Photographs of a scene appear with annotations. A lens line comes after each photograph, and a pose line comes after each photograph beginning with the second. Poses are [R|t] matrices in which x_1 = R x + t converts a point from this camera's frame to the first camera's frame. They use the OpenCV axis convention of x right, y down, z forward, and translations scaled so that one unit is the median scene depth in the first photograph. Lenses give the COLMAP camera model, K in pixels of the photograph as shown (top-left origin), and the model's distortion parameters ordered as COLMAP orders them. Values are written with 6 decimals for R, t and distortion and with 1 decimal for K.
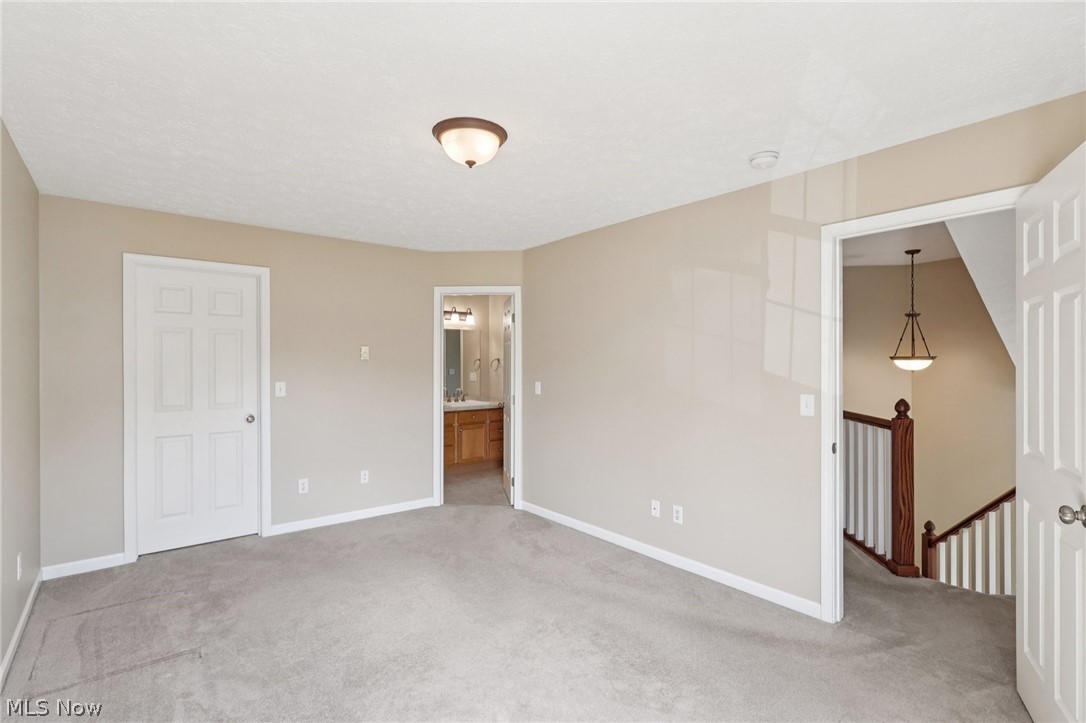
lens RADIAL K [[512.5, 0, 544.2], [0, 512.5, 358.7], [0, 0, 1]] dist [0.001010, -0.000168]
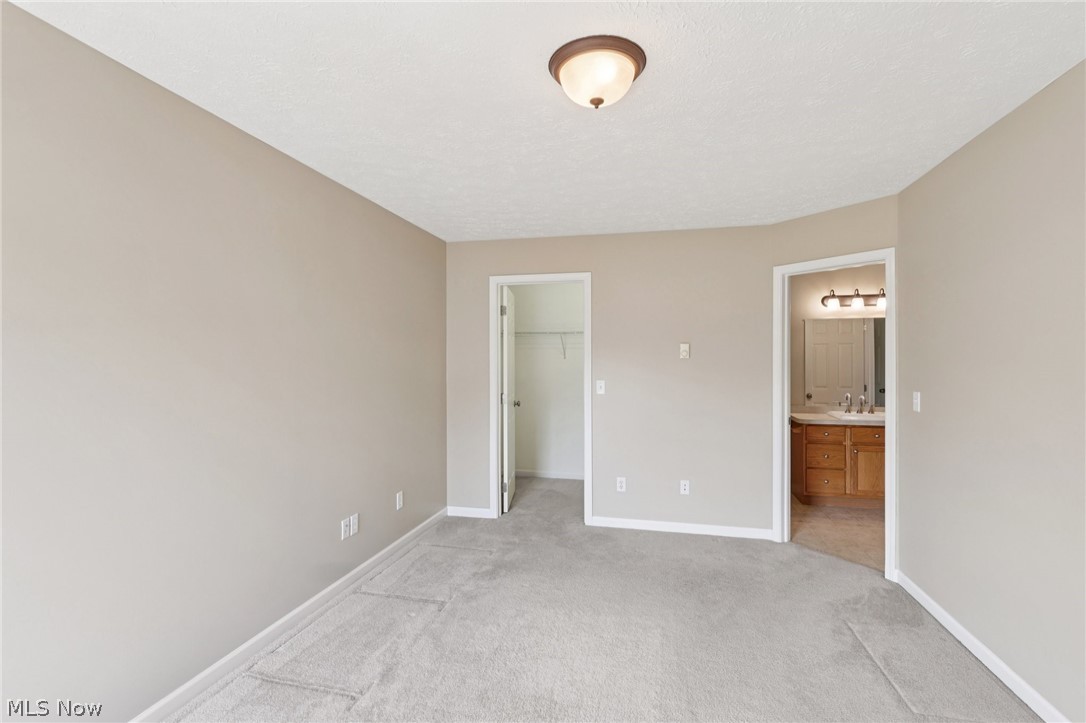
lens RADIAL K [[512.5, 0, 544.2], [0, 512.5, 358.7], [0, 0, 1]] dist [0.001010, -0.000168]
pose [[0.609341, -0.003600, -0.792900, 0.243815], [0.005230, 0.999986, -0.000521, 0.001541], [0.792891, -0.003829, 0.609352, 0.276139]]
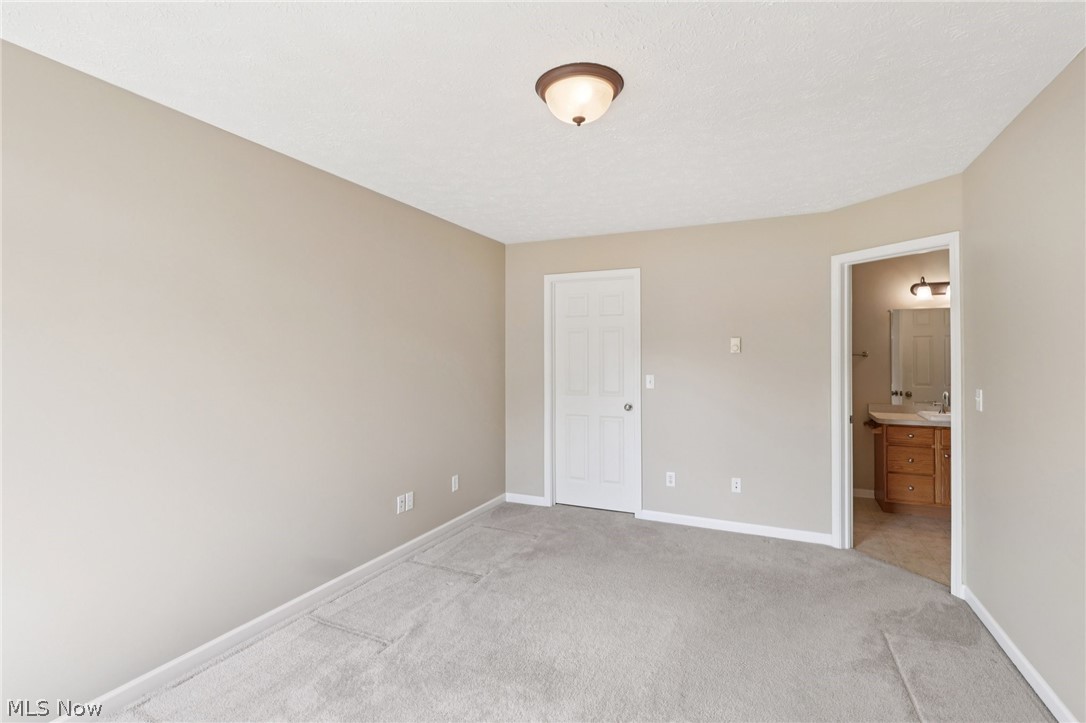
lens RADIAL K [[520.0, 0, 537.8], [0, 520.0, 348.0], [0, 0, 1]] dist [-0.000857, 0.001282]
pose [[0.432504, -0.013889, -0.901525, 0.349632], [0.006637, 0.999903, -0.012221, 0.002013], [0.901608, -0.000698, 0.432554, 0.334970]]
